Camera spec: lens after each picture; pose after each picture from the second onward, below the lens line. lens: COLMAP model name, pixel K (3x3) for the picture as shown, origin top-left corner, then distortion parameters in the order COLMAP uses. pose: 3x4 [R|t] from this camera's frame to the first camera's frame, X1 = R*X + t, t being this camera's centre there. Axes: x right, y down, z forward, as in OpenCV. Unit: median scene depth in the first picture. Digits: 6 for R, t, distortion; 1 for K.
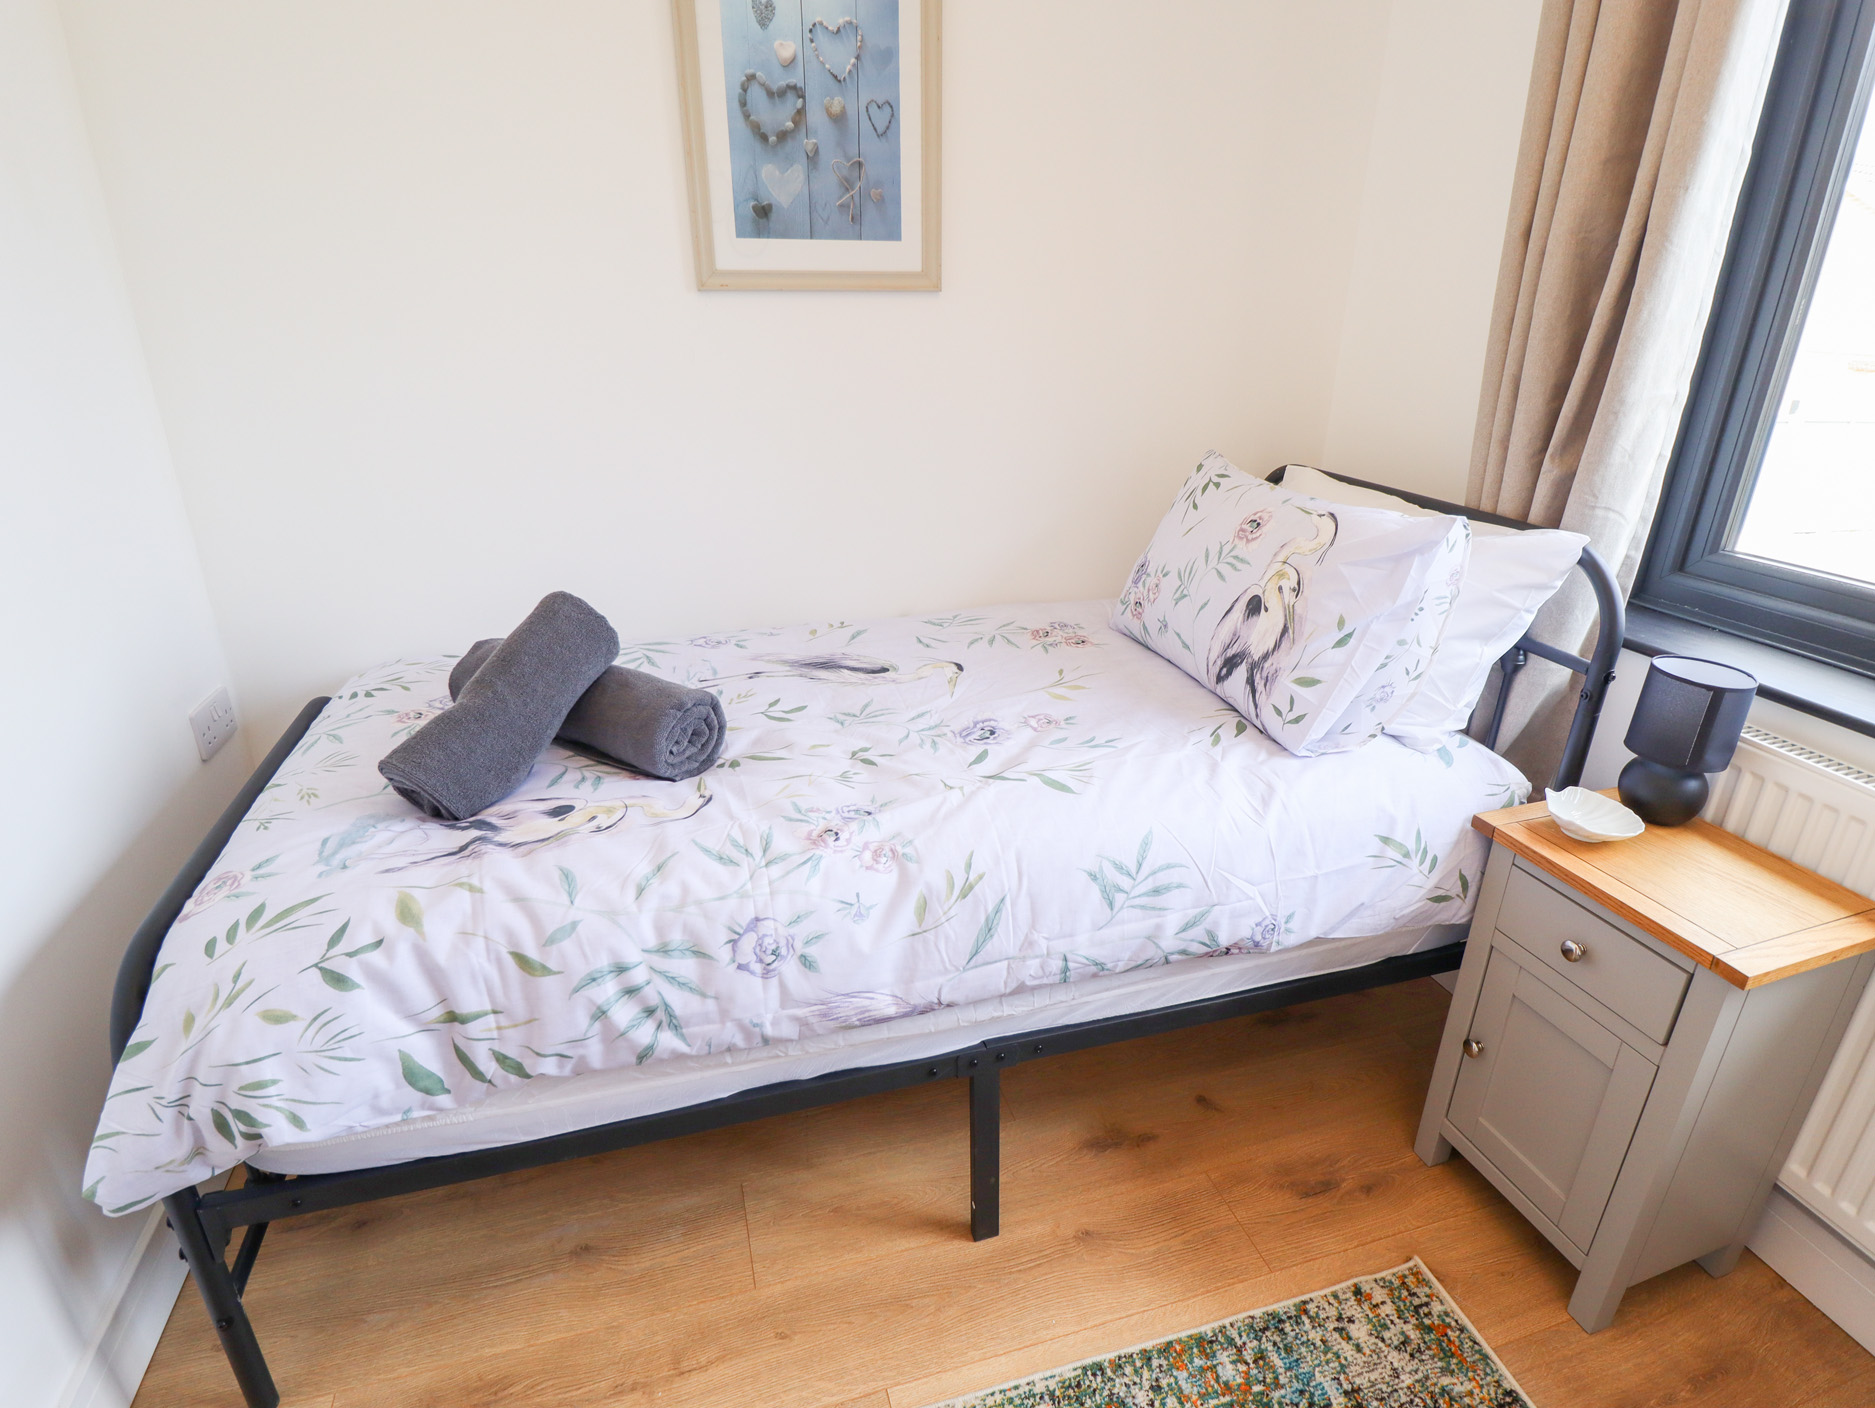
lens RADIAL K [[994.6, 0, 962.9], [0, 994.6, 697.9], [0, 0, 1]] dist [0.003827, -0.018193]
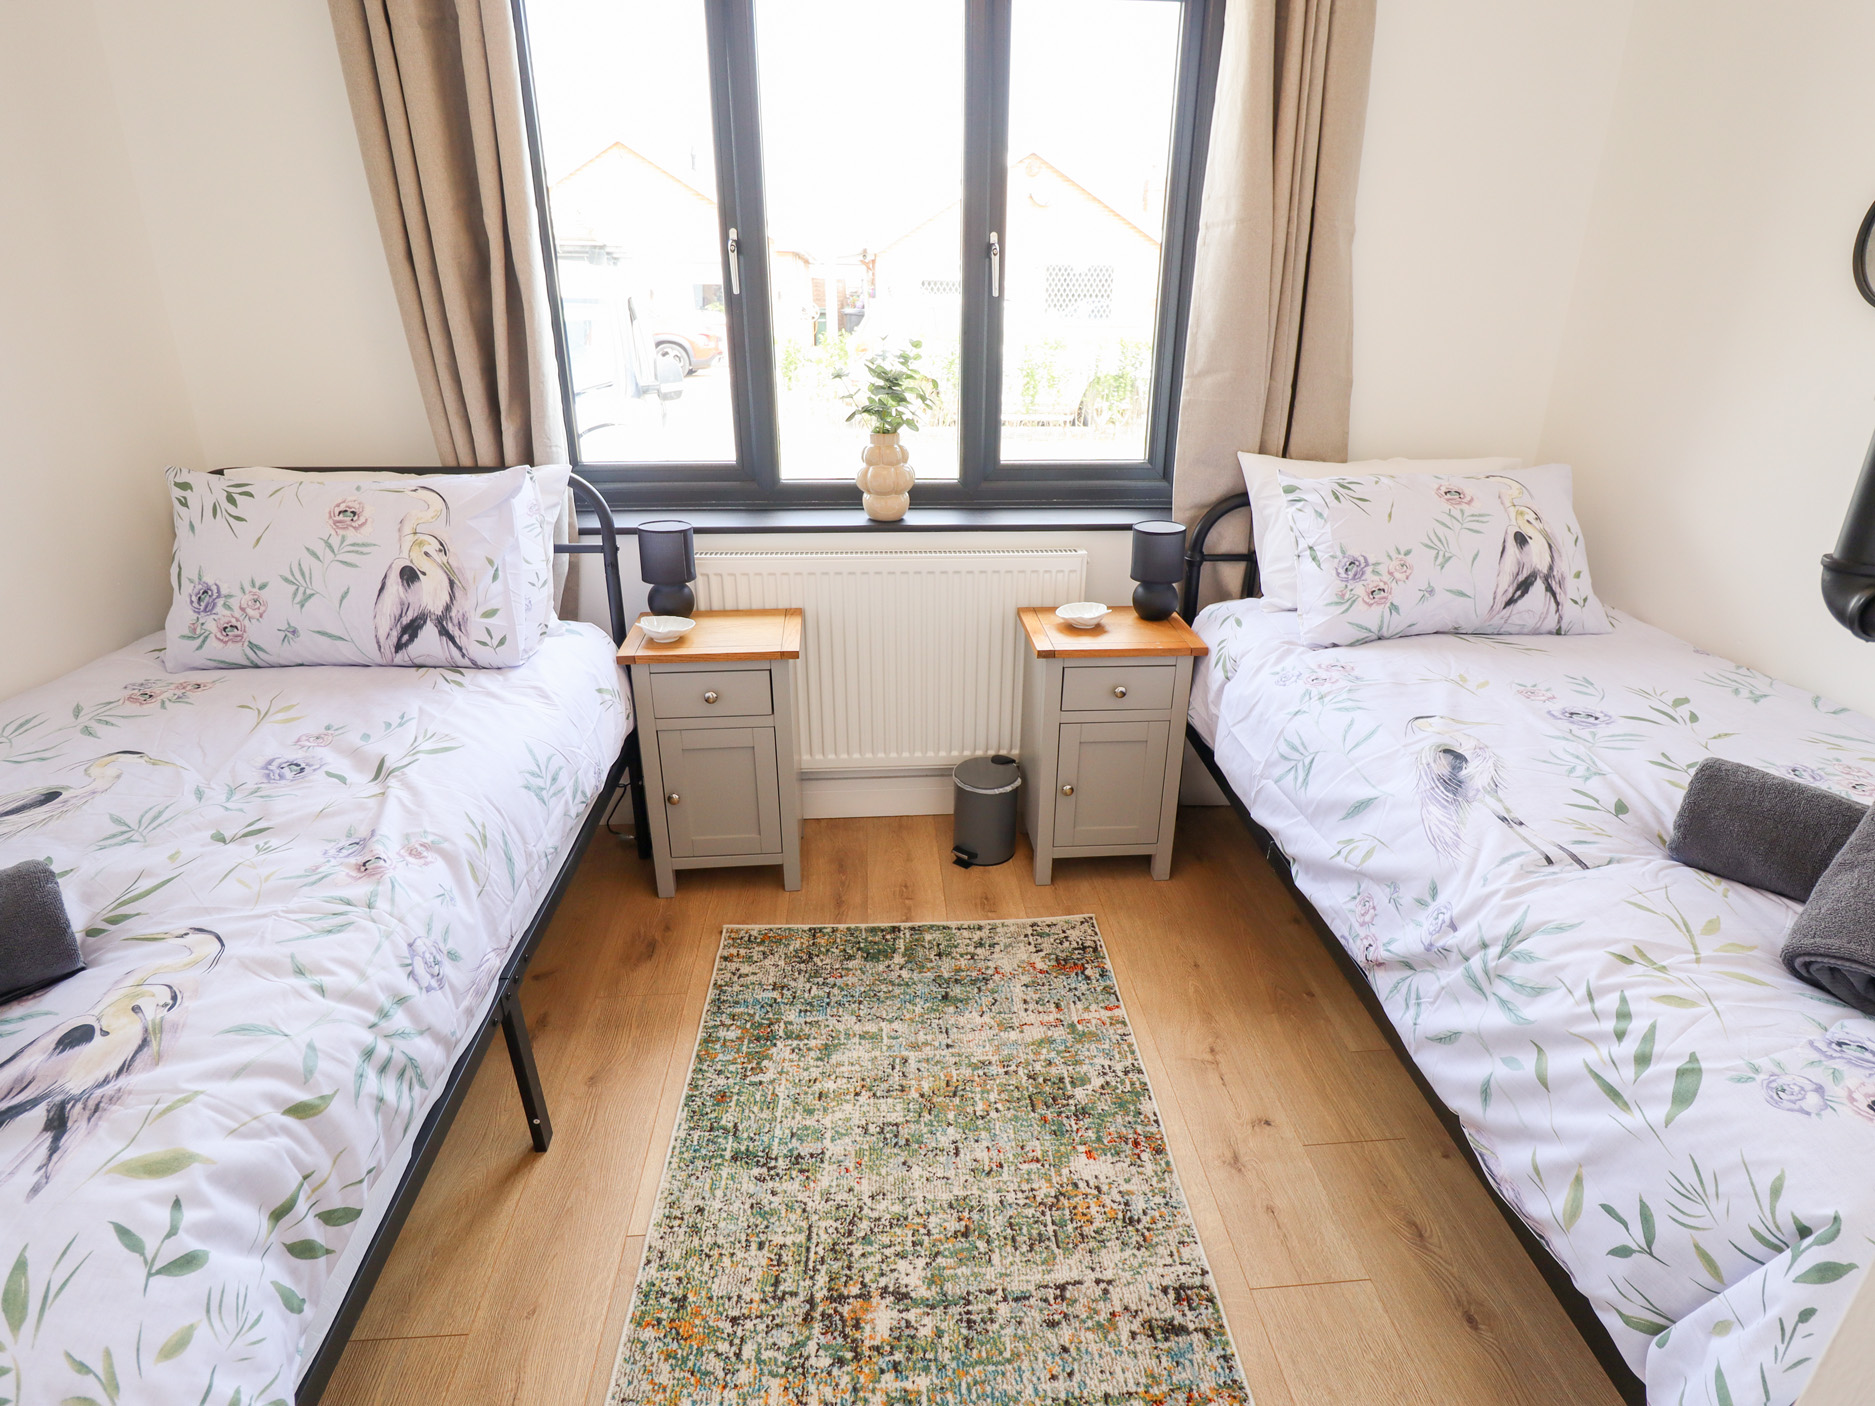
lens RADIAL K [[985.9, 0, 963.3], [0, 985.9, 700.6], [0, 0, 1]] dist [-0.008672, -0.000458]
pose [[0.220205, -0.397054, 0.890987, -0.697827], [0.355371, 0.883290, 0.305794, -0.088245], [-0.908417, 0.249294, 0.335606, 0.048326]]
